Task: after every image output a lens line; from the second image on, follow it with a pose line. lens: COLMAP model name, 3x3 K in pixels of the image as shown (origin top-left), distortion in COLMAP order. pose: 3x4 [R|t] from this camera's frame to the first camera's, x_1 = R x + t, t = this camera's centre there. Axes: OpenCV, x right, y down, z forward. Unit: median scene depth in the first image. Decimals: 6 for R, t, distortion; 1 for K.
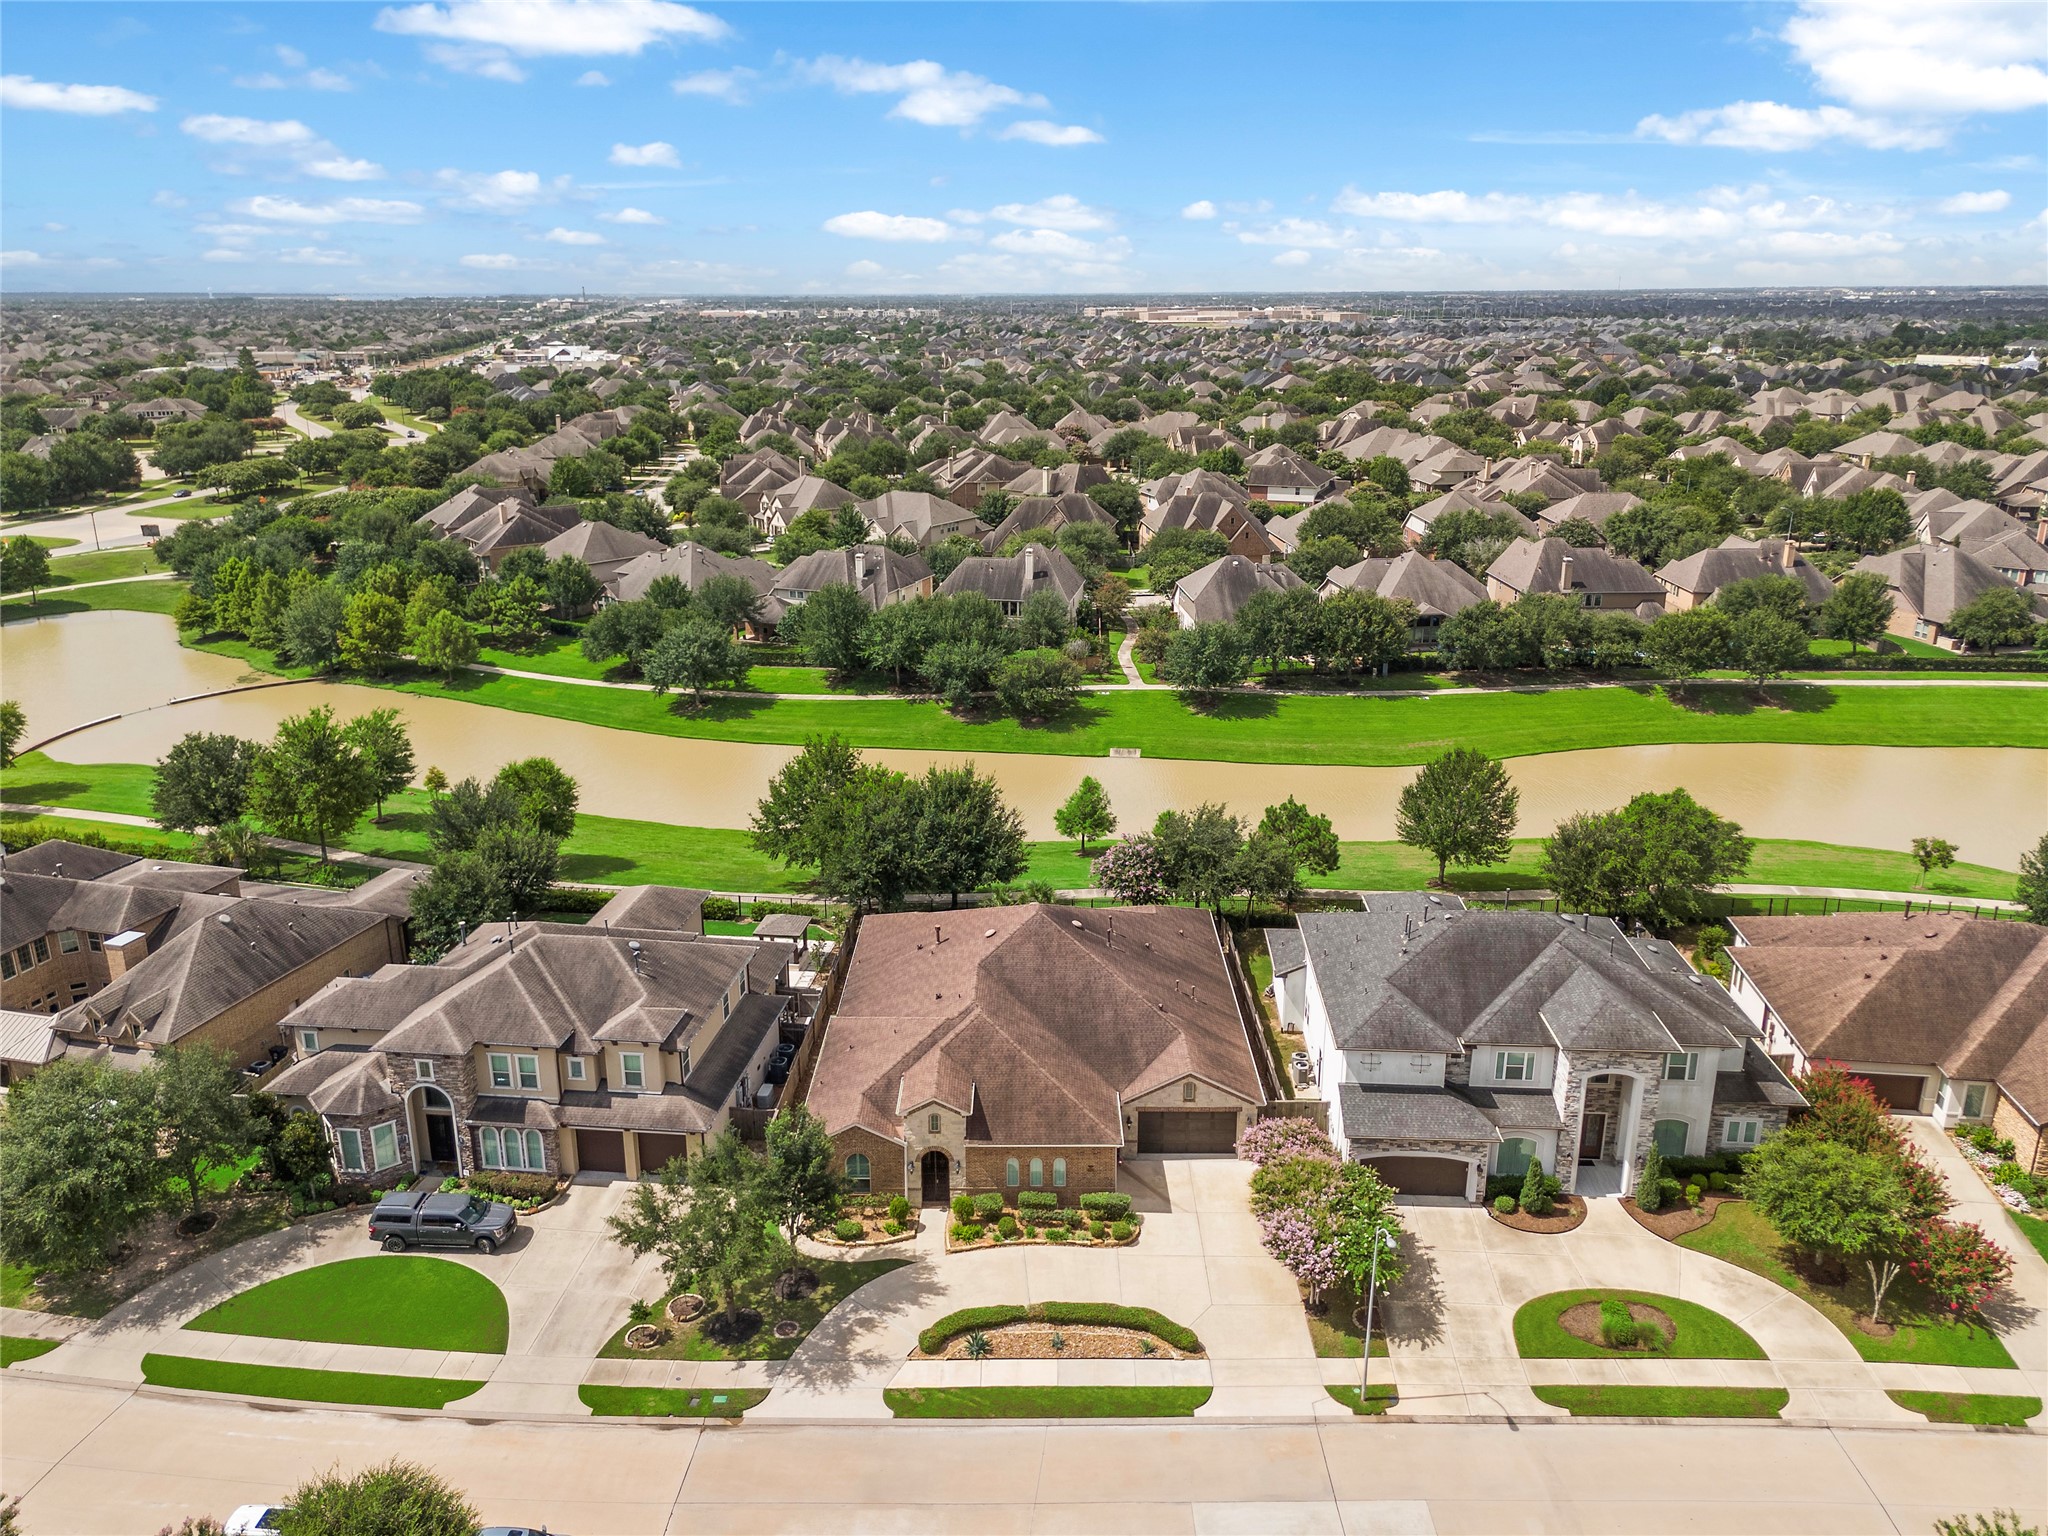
lens RADIAL K [[1501.8, 0, 1024.0], [0, 1501.8, 768.0], [0, 0, 1]] dist [0.077551, -0.076491]
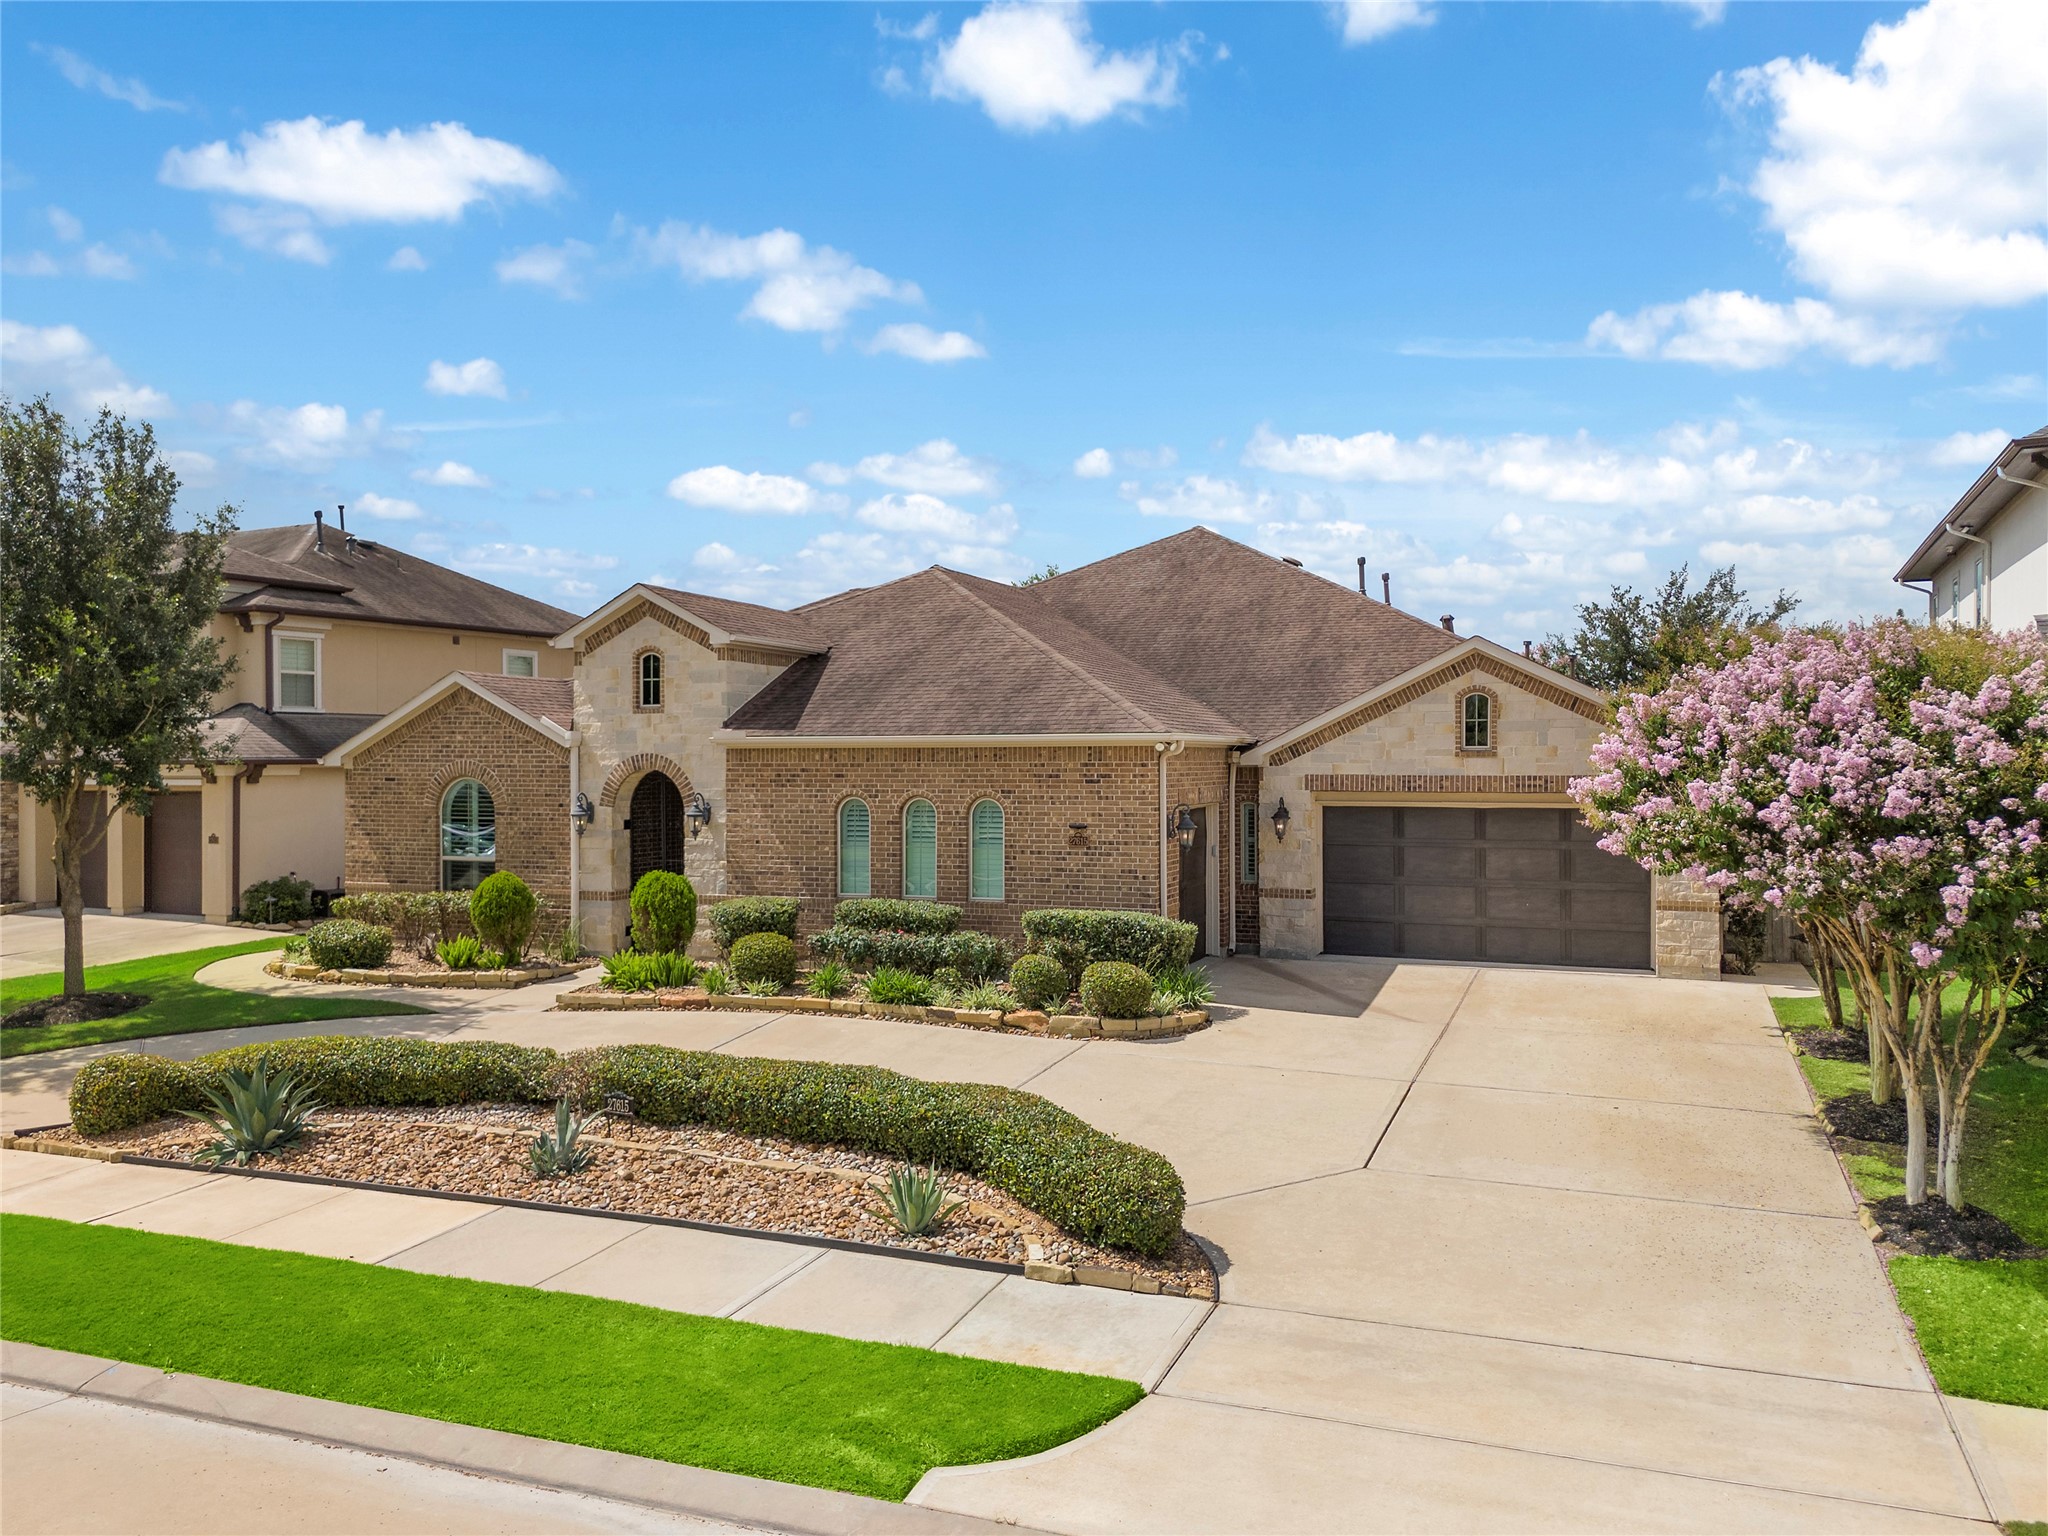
lens RADIAL K [[1501.8, 0, 1024.0], [0, 1501.8, 768.0], [0, 0, 1]] dist [0.077551, -0.076491]
pose [[0.930816, 0.005902, -0.365441, 0.147120], [-0.112600, 0.955867, -0.271366, 0.343315], [0.347711, 0.293741, 0.890401, 0.741661]]
